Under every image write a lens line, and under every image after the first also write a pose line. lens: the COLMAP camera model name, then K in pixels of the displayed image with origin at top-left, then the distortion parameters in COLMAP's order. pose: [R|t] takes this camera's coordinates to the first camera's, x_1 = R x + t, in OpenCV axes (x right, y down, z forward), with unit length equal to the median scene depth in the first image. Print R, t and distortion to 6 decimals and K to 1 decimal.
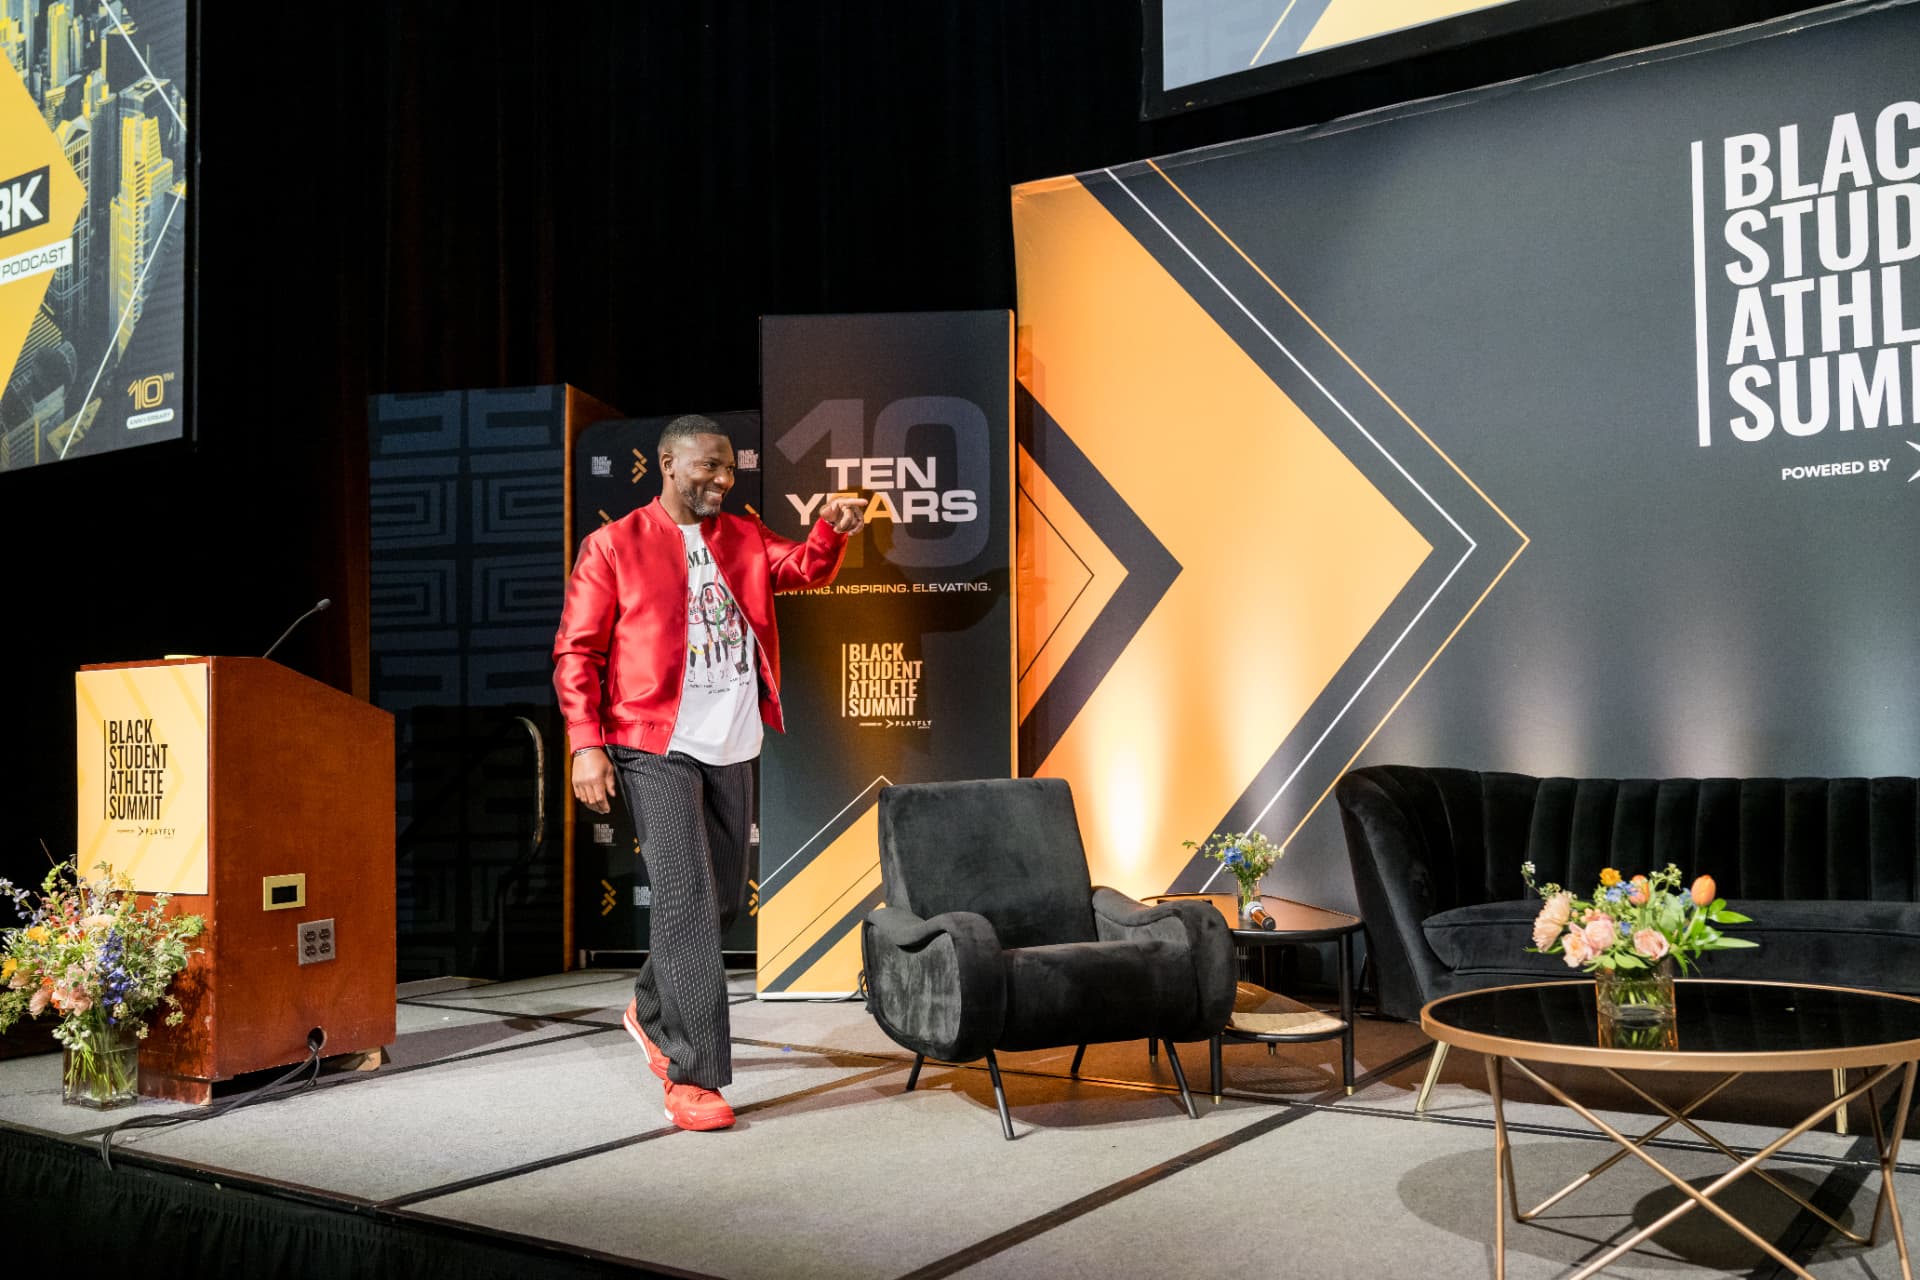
lens RADIAL K [[1865.7, 0, 964.9], [0, 1865.7, 618.8], [0, 0, 1]] dist [-0.006314, 0.024126]
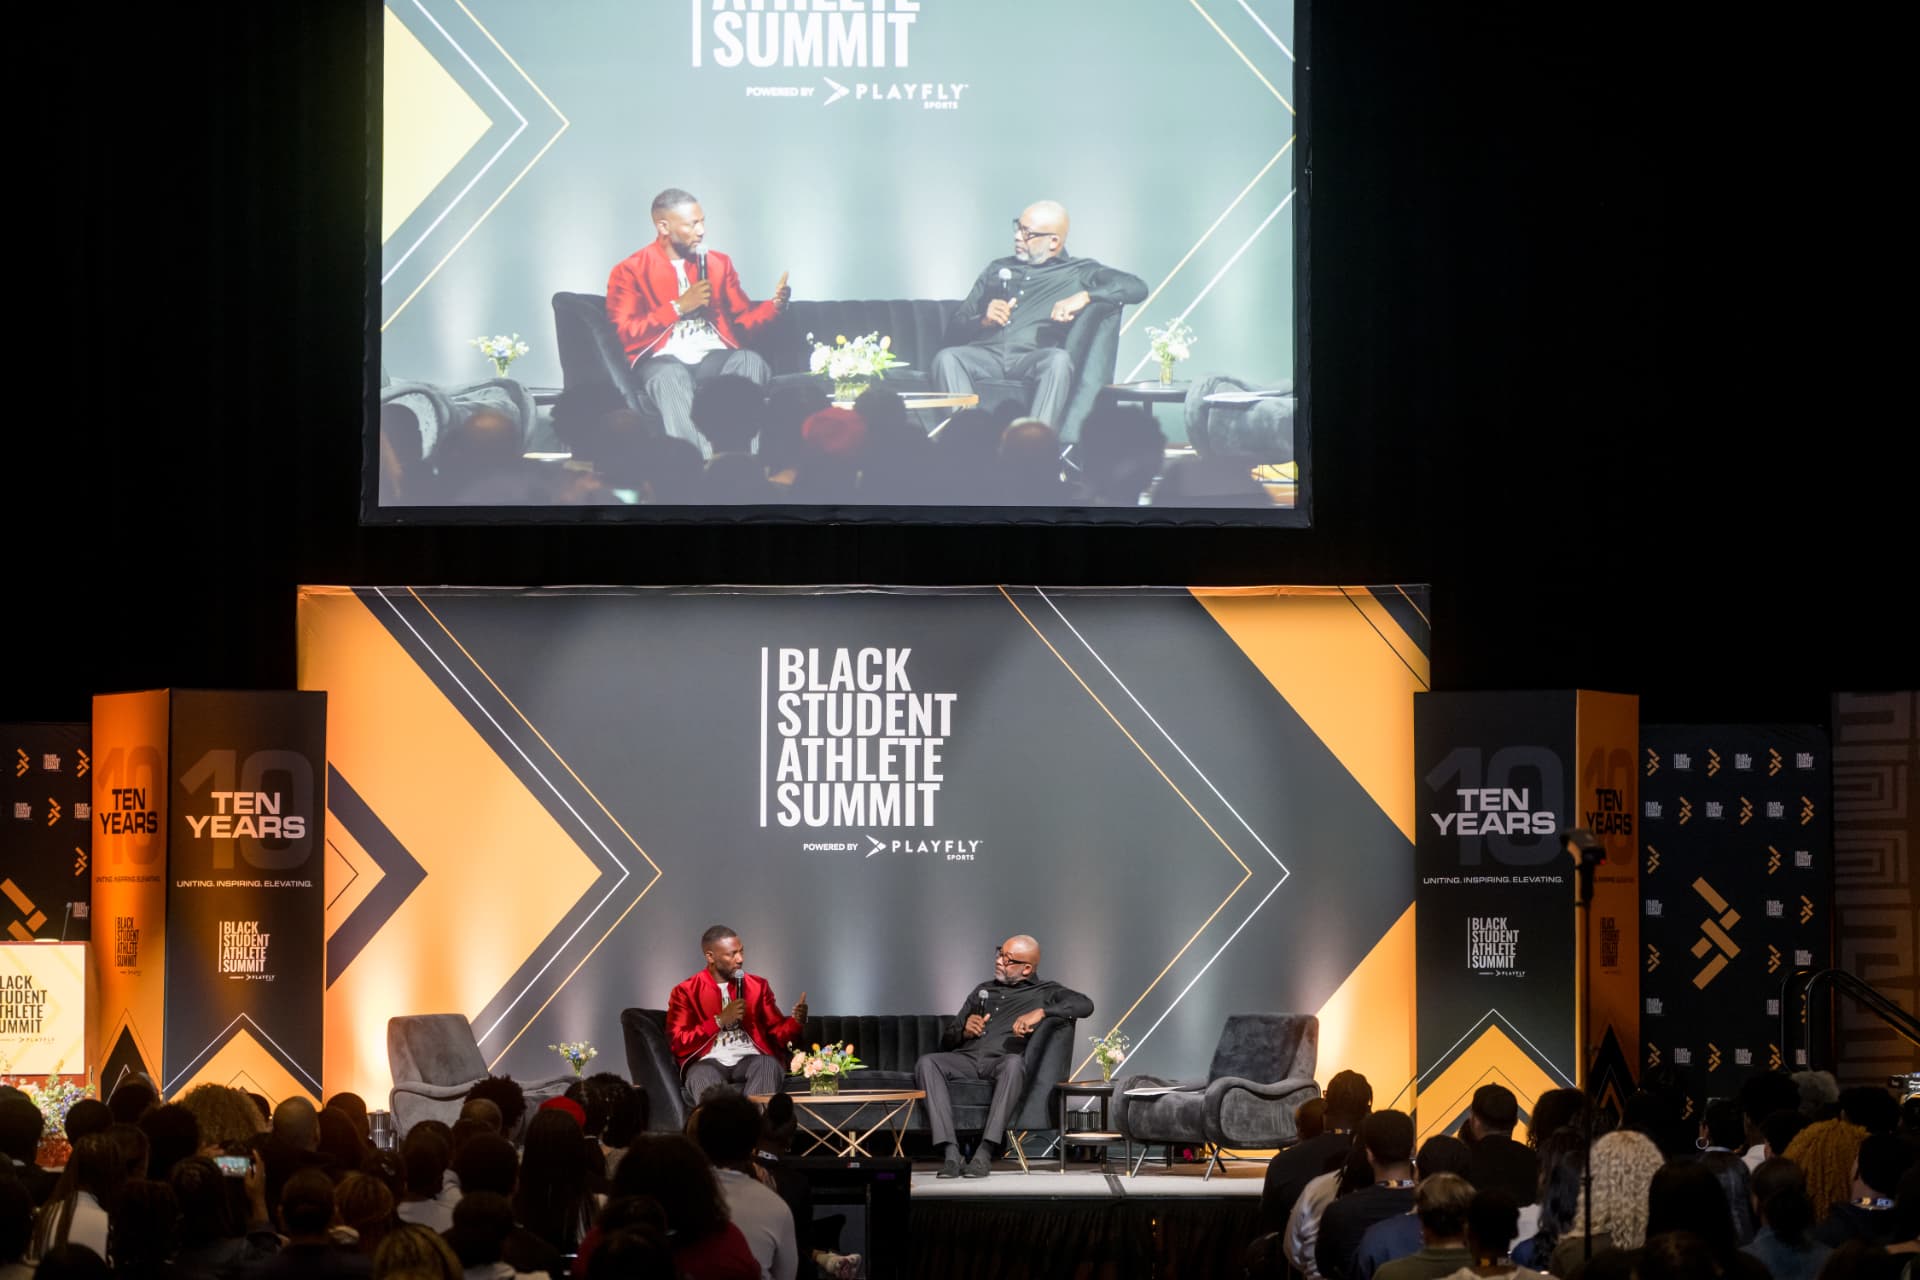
lens RADIAL K [[1865.7, 0, 964.9], [0, 1865.7, 618.8], [0, 0, 1]] dist [-0.006314, 0.024126]
pose [[0.840137, 0.118594, 0.529250, -0.377524], [-0.048868, 0.988384, -0.143904, -0.039348], [-0.540168, 0.095035, 0.836174, -0.564613]]
